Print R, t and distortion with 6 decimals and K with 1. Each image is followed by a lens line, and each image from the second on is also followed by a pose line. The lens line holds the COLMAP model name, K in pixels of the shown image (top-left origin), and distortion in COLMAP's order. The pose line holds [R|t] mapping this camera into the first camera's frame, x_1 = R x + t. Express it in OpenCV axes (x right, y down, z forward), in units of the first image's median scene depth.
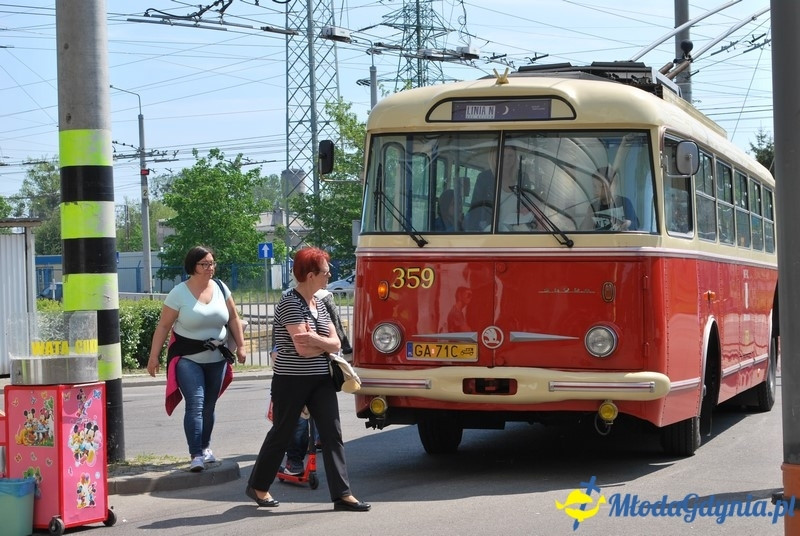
lens RADIAL K [[1783.5, 0, 401.5], [0, 1783.5, 267.1], [0, 0, 1]] dist [0.030437, 0.244366]
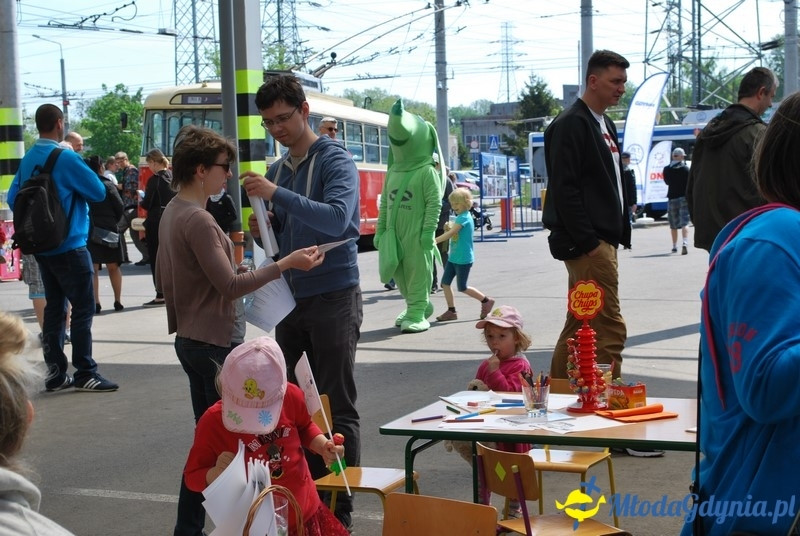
lens RADIAL K [[1783.5, 0, 401.5], [0, 1783.5, 267.1], [0, 0, 1]] dist [0.030437, 0.244366]
pose [[0.999569, -0.002738, 0.029217, 0.220340], [0.001283, 0.998764, 0.049695, 0.007594], [-0.029317, -0.049636, 0.998337, -1.116404]]
